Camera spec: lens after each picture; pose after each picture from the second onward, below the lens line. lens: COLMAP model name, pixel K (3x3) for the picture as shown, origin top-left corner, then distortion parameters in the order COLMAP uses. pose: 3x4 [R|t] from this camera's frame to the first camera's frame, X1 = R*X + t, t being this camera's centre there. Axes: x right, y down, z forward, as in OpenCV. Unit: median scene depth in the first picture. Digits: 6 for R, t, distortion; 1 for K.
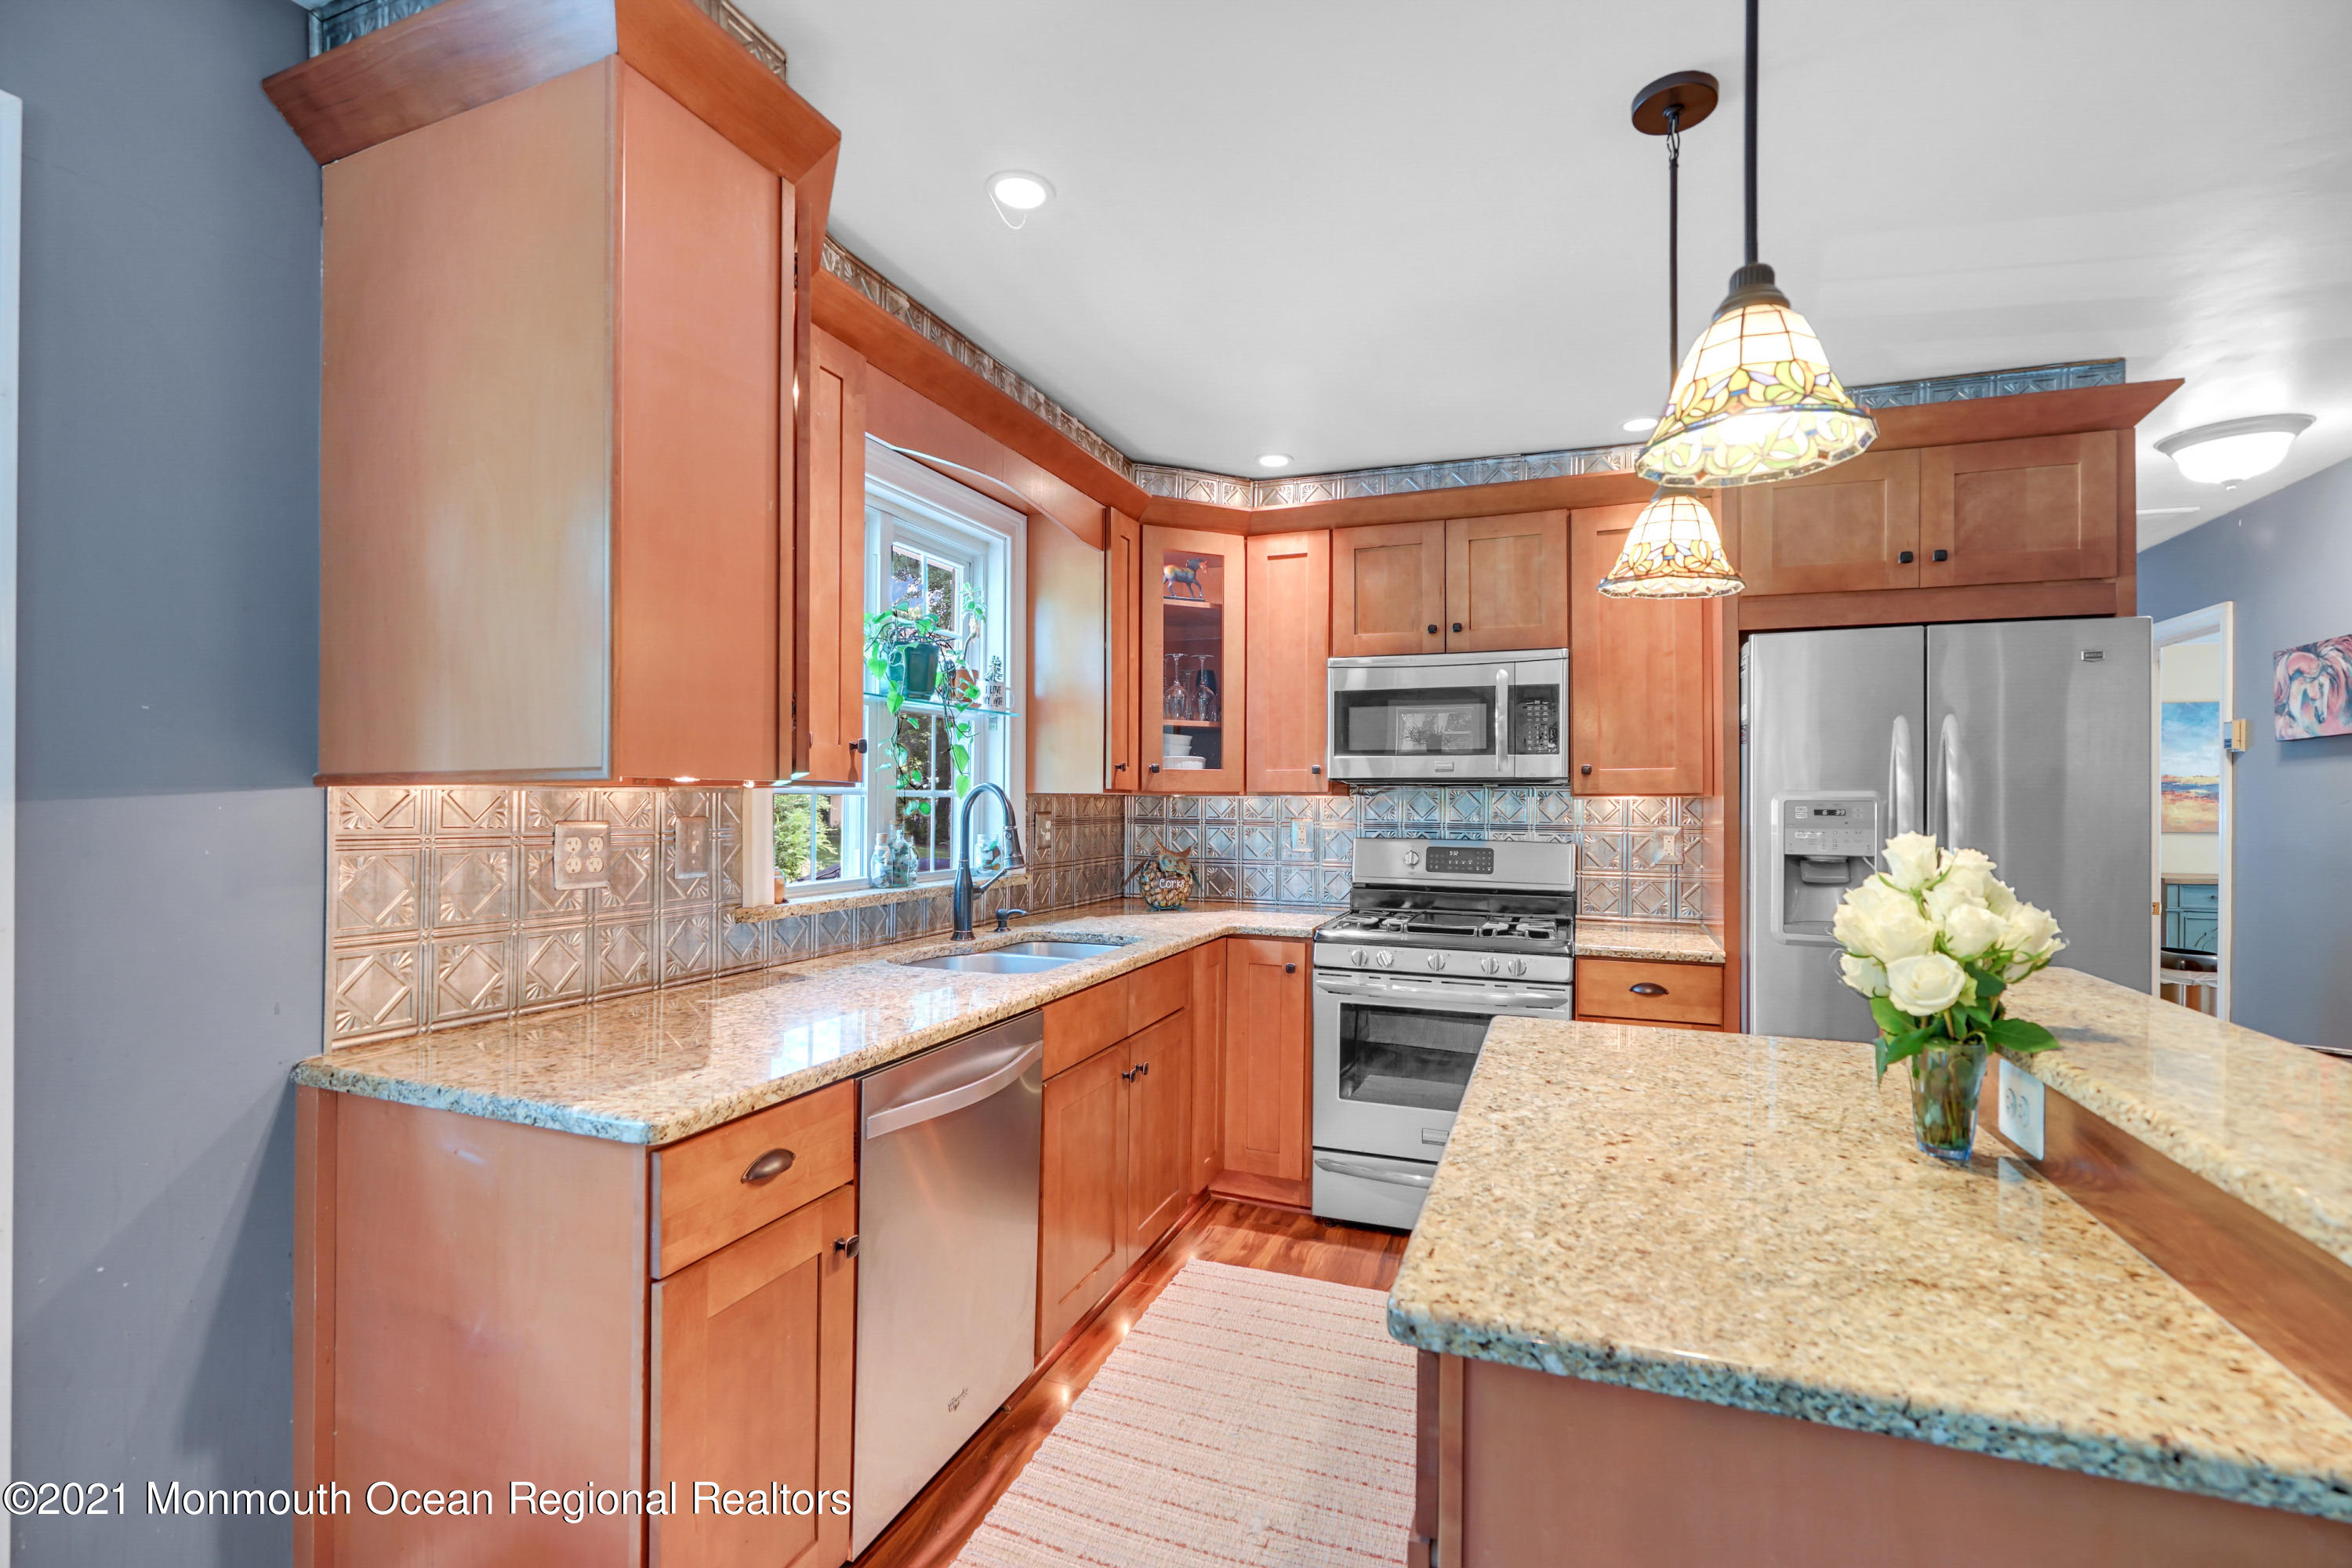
lens RADIAL K [[1054.5, 0, 1178.8], [0, 1054.5, 796.3], [0, 0, 1]] dist [-0.008099, 0.004463]
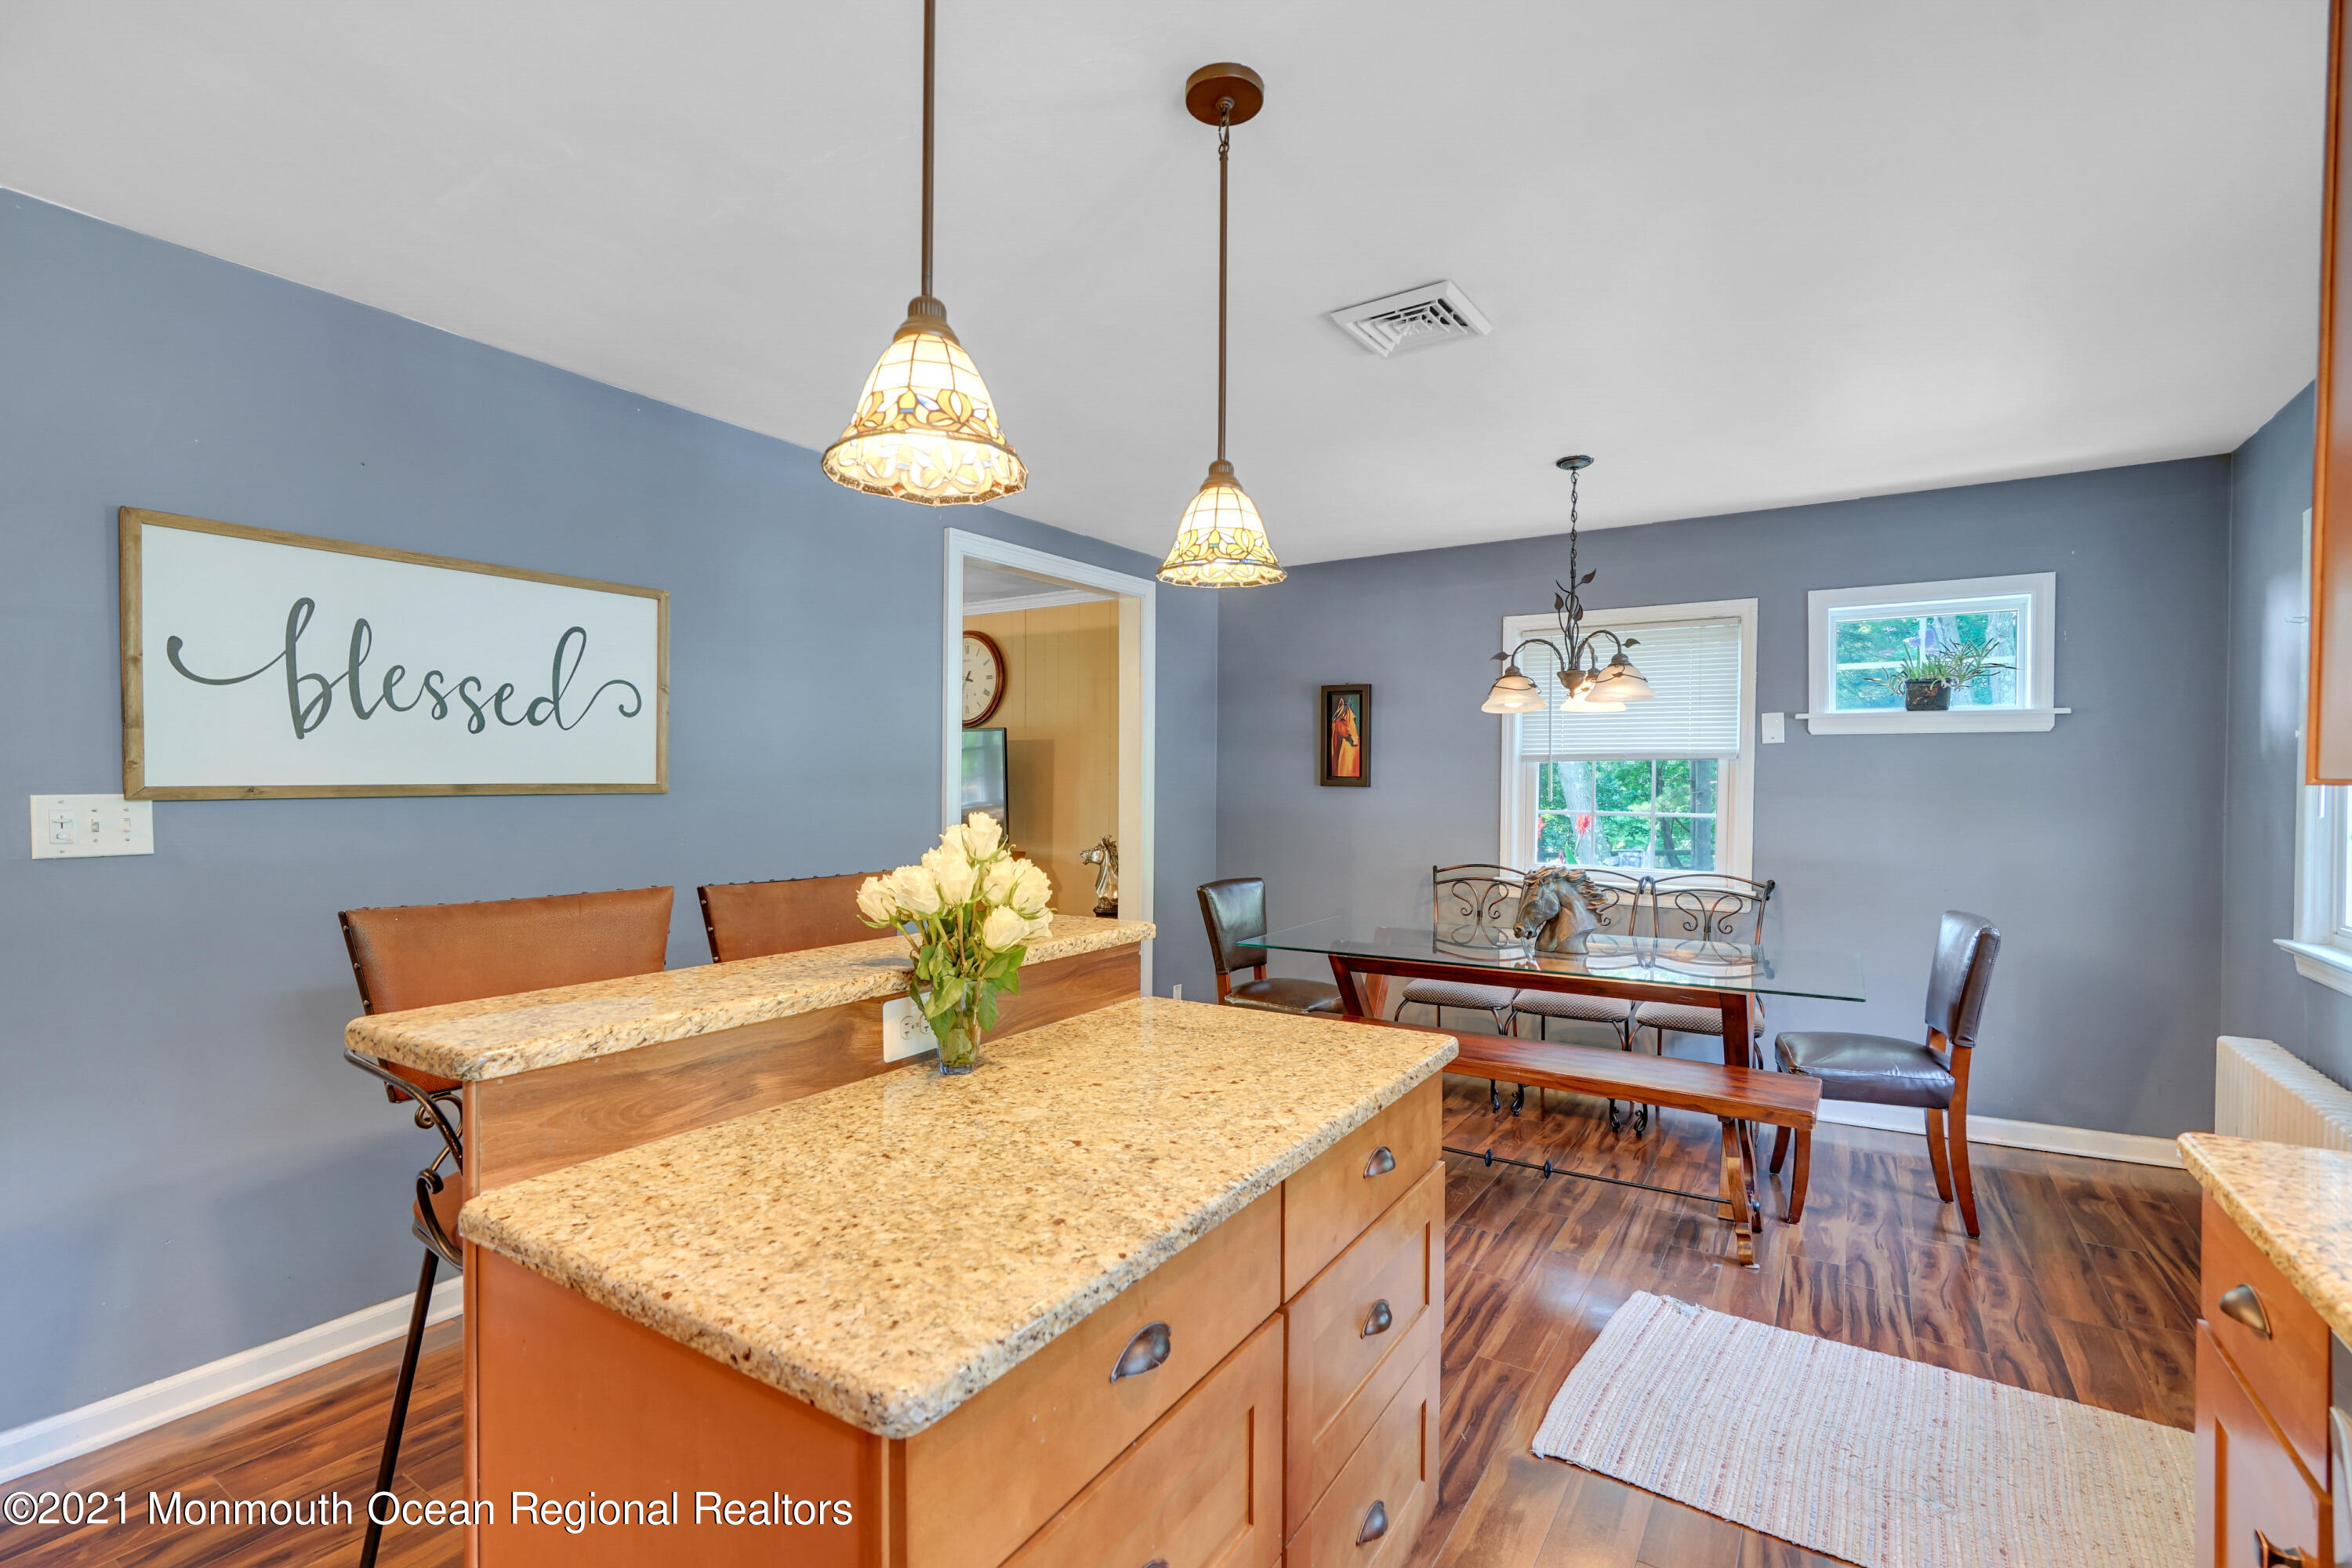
lens RADIAL K [[1054.5, 0, 1178.8], [0, 1054.5, 796.3], [0, 0, 1]] dist [-0.008099, 0.004463]
pose [[-0.979750, -0.015179, 0.199649, 0.104342], [-0.013594, 0.999864, 0.009305, 0.000383], [-0.199764, 0.006403, -0.979823, 0.981710]]
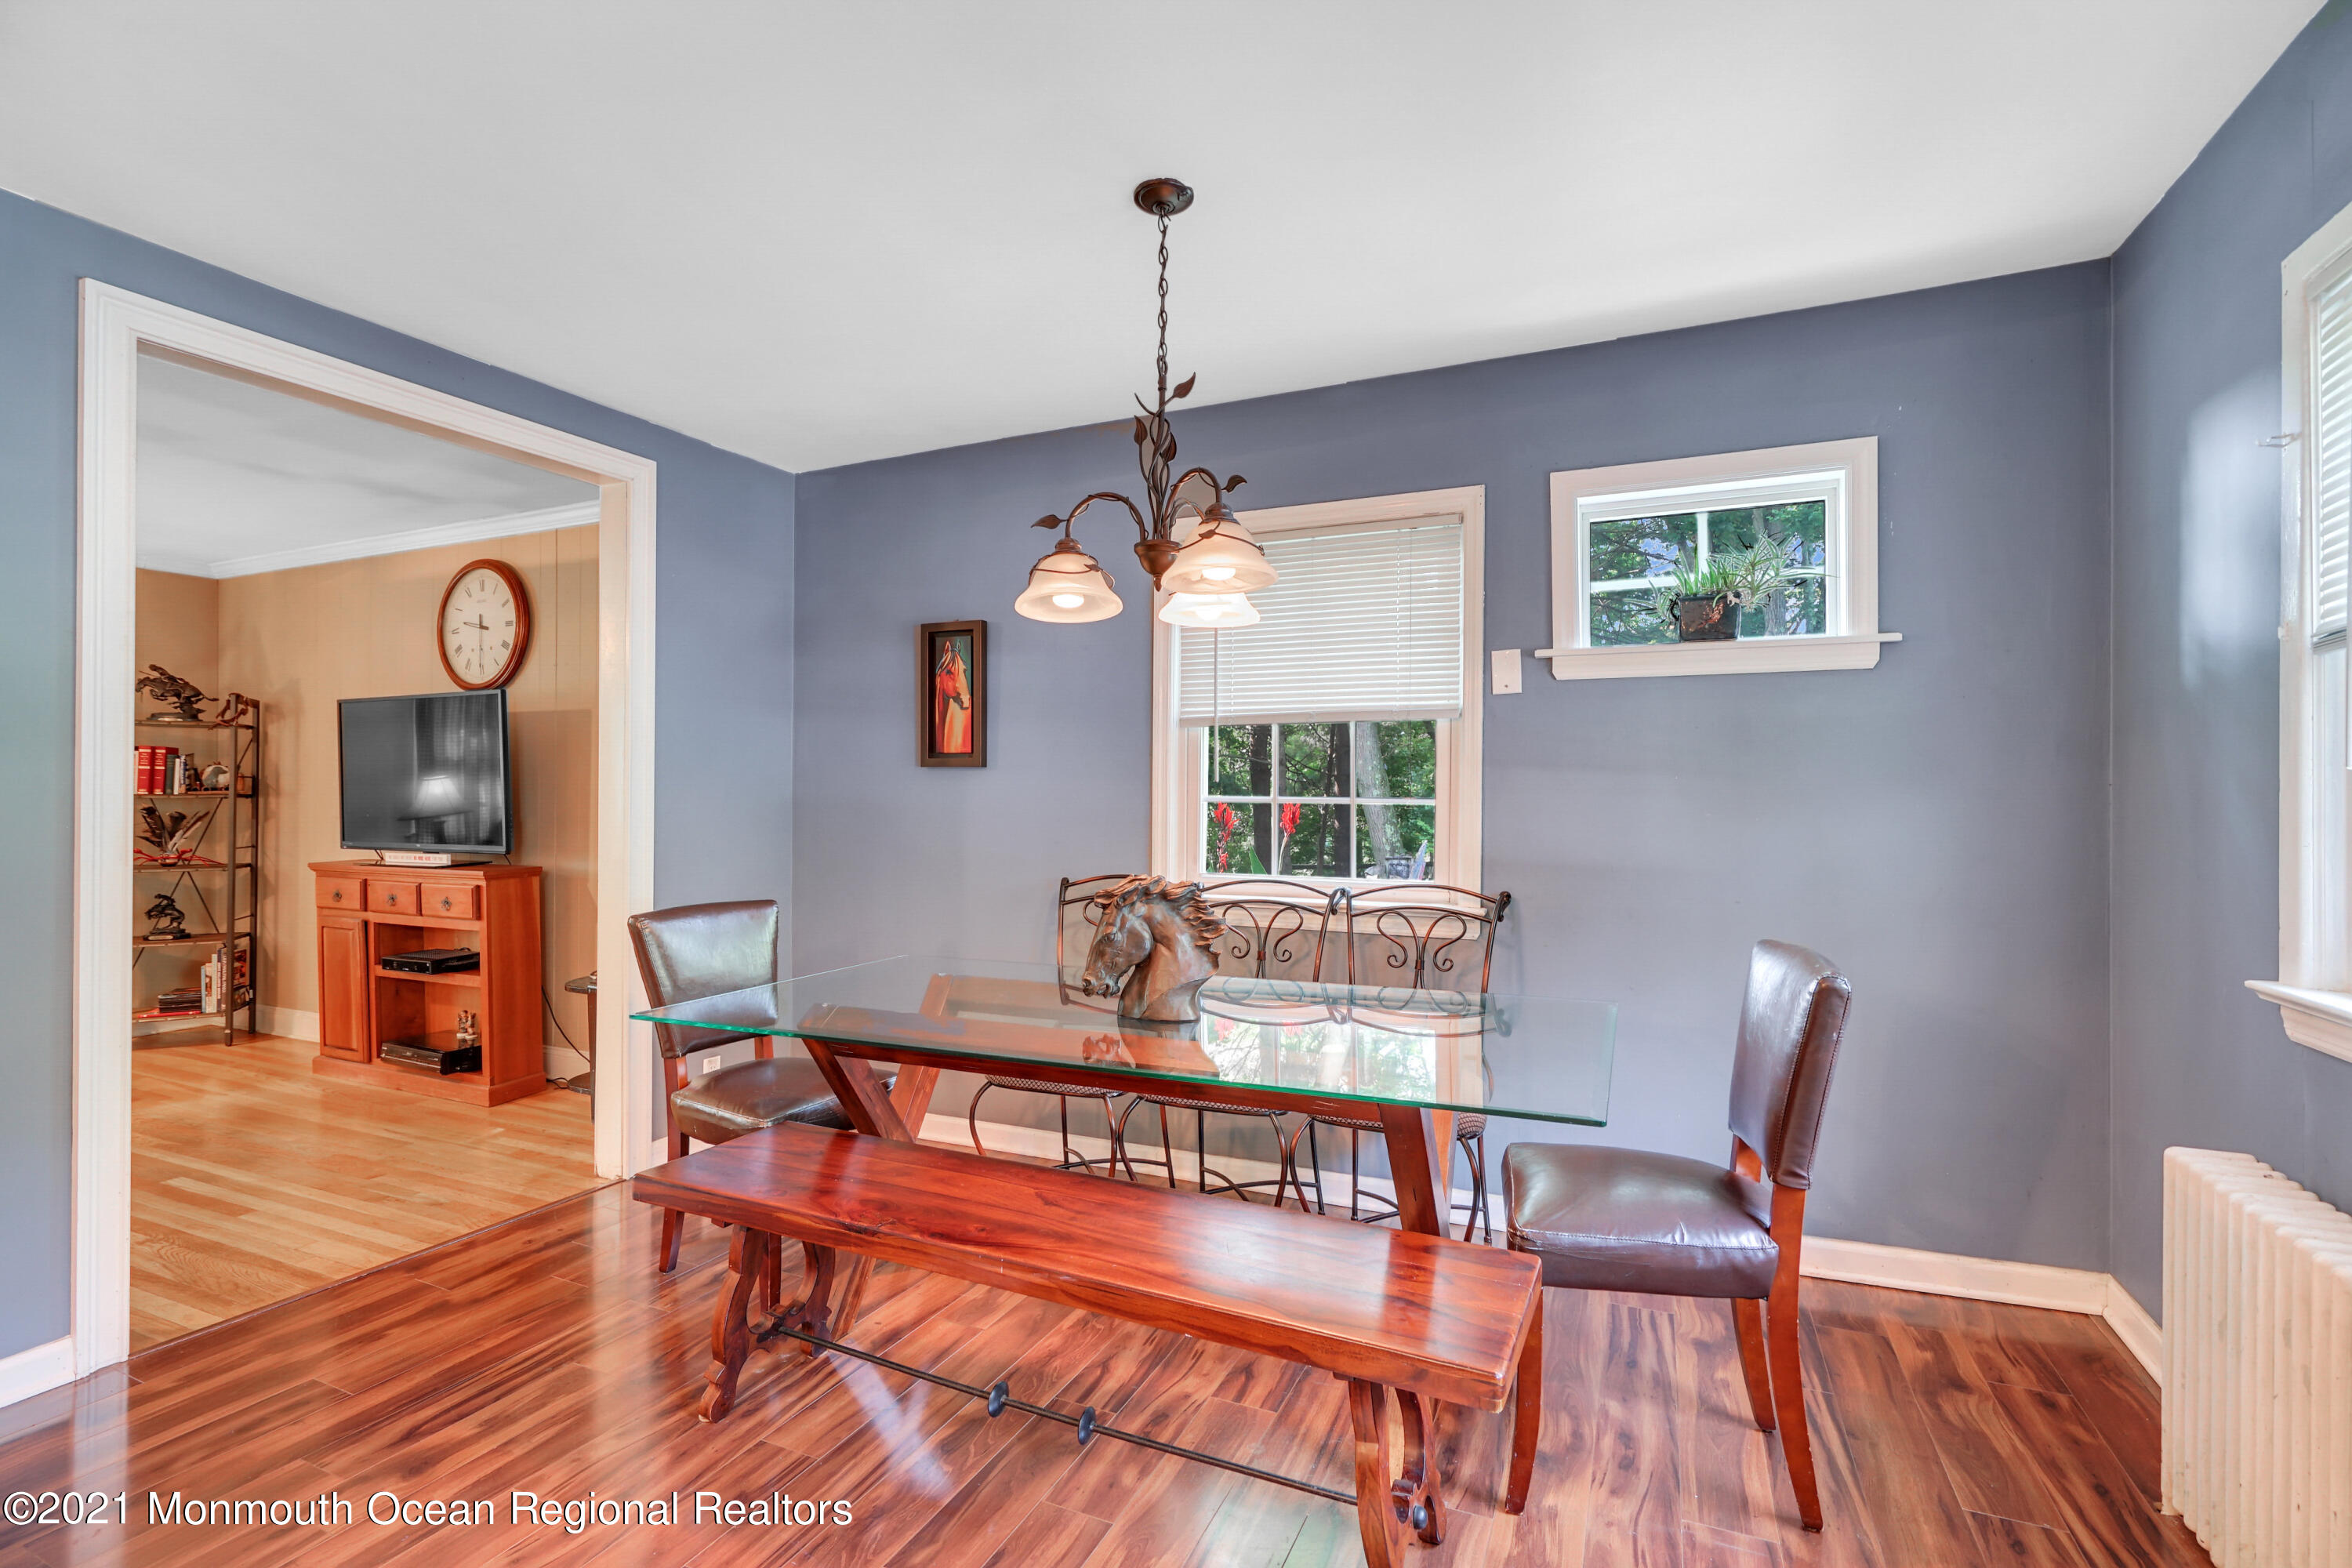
lens RADIAL K [[1054.5, 0, 1178.8], [0, 1054.5, 796.3], [0, 0, 1]] dist [-0.008099, 0.004463]
pose [[-0.998630, -0.009346, 0.051476, -0.164831], [-0.009709, 0.999930, -0.006809, 0.040073], [-0.051409, -0.007300, -0.998651, 0.377723]]
